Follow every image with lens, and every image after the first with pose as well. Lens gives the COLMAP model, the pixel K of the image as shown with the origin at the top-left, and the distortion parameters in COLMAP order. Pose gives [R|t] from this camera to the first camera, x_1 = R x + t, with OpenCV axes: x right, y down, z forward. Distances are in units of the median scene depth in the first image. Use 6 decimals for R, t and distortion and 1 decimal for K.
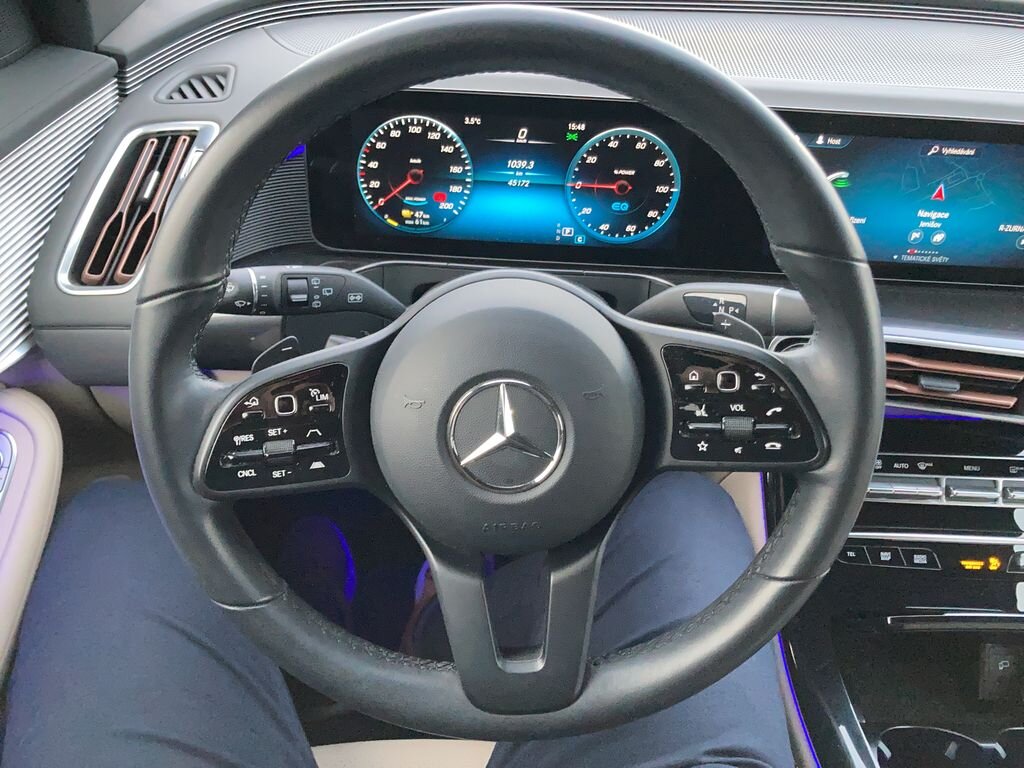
lens RADIAL K [[811.1, 0, 512.0], [0, 811.1, 384.0], [0, 0, 1]] dist [0.017058, -0.011498]
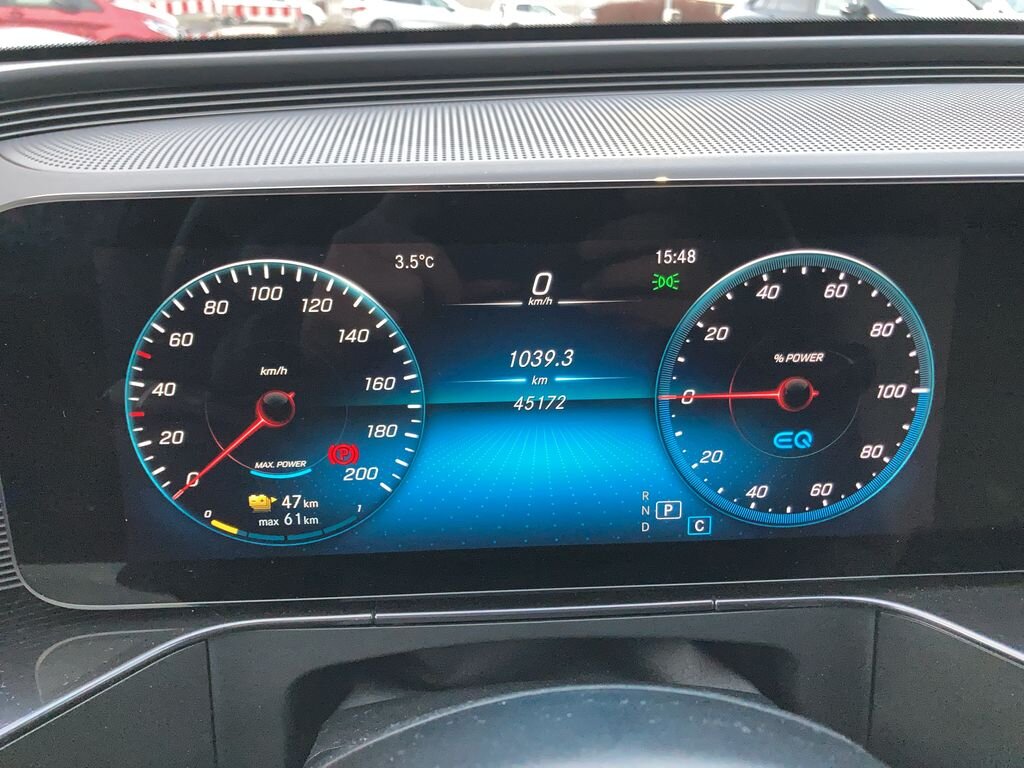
lens RADIAL K [[824.5, 0, 512.0], [0, 824.5, 384.0], [0, 0, 1]] dist [0.005805, -0.004219]
pose [[0.995190, -0.078903, 0.058064, -0.028456], [0.090960, 0.964333, -0.248573, -0.159692], [-0.036380, 0.252659, 0.966871, 0.614478]]
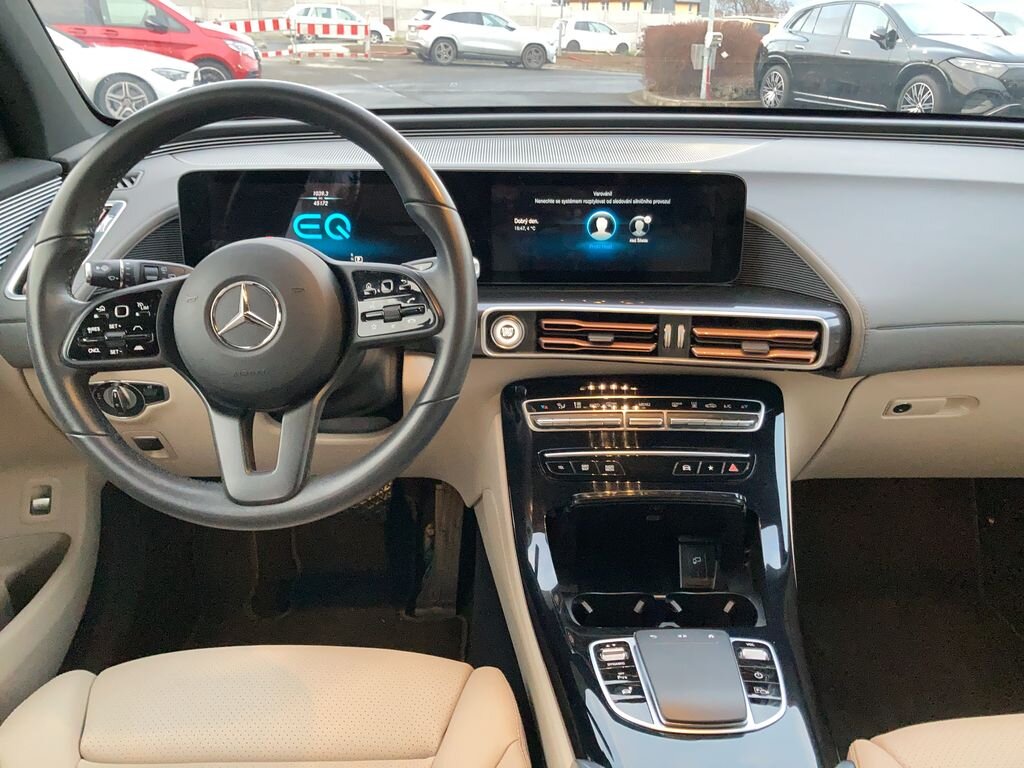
lens RADIAL K [[824.5, 0, 512.0], [0, 824.5, 384.0], [0, 0, 1]] dist [0.005805, -0.004219]
pose [[0.998812, -0.047358, -0.011472, 0.367775], [0.042608, 0.963055, -0.265914, 0.451760], [0.023641, 0.265109, 0.963929, -0.393131]]
